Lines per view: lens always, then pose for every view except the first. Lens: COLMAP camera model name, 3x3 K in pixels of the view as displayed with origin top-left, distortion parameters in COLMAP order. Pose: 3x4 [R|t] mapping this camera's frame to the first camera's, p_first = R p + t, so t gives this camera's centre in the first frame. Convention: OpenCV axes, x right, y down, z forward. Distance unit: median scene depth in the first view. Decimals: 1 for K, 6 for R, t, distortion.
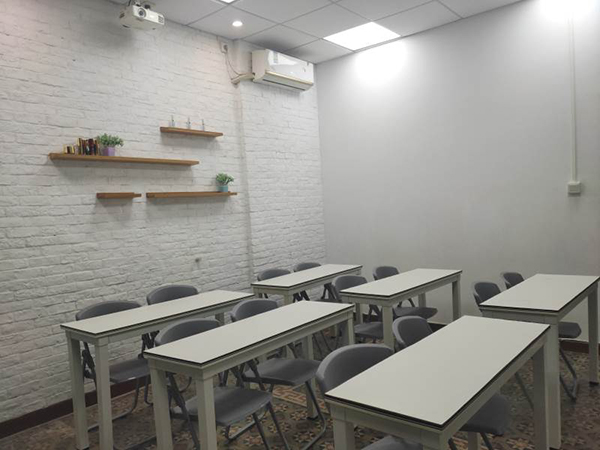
lens RADIAL K [[480.7, 0, 303.0], [0, 480.7, 226.8], [0, 0, 1]] dist [0.053935, -0.050962]
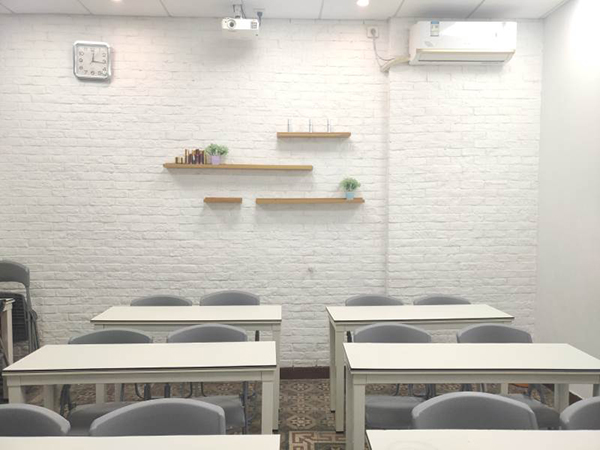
lens RADIAL K [[480.7, 0, 301.7], [0, 480.7, 228.0], [0, 0, 1]] dist [0.053935, -0.050962]
pose [[0.653438, 0.096833, -0.750761, 0.500888], [-0.071214, 0.995250, 0.066386, -0.078556], [0.753623, 0.010085, 0.657229, 0.385178]]
